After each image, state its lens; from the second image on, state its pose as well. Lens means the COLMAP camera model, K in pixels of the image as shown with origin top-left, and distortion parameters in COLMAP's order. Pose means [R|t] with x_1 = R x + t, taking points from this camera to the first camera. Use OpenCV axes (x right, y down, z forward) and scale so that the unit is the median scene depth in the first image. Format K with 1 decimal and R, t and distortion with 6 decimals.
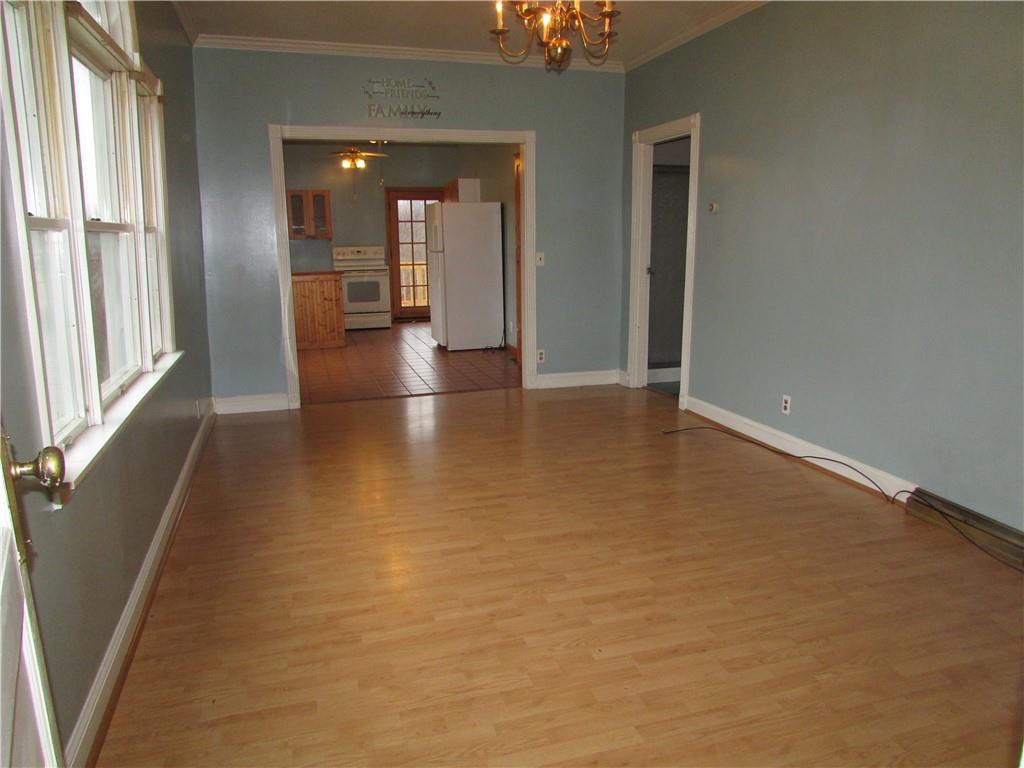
lens RADIAL K [[734.8, 0, 506.6], [0, 734.8, 383.7], [0, 0, 1]] dist [-0.035251, 0.018686]
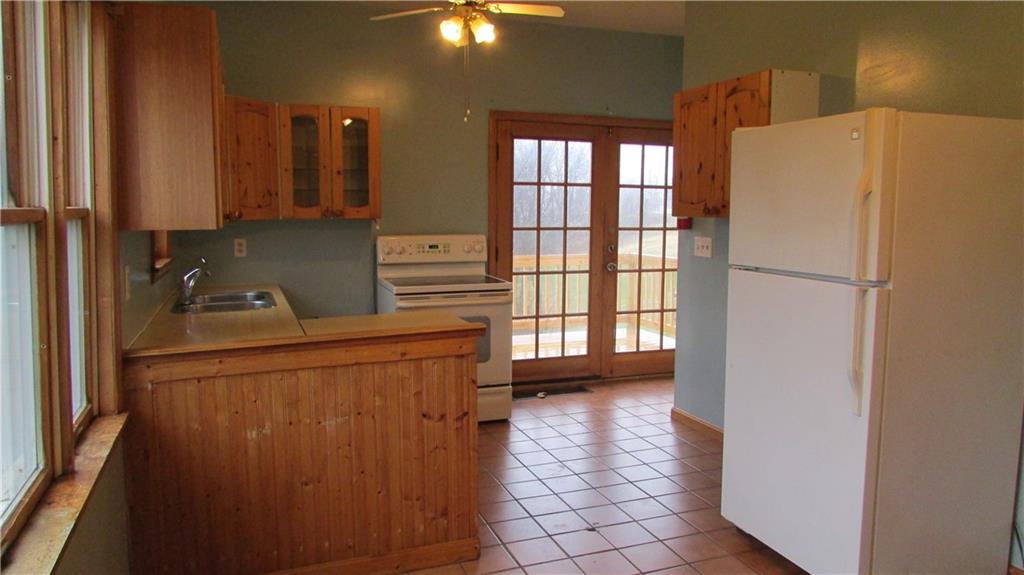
lens RADIAL K [[733.6, 0, 516.6], [0, 733.6, 281.1], [0, 0, 1]] dist [-0.039469, 0.000467]
pose [[0.996285, 0.007223, 0.085809, -0.192946], [0.001474, 0.994900, -0.100858, -0.115181], [-0.086100, 0.100610, 0.991193, 0.558605]]
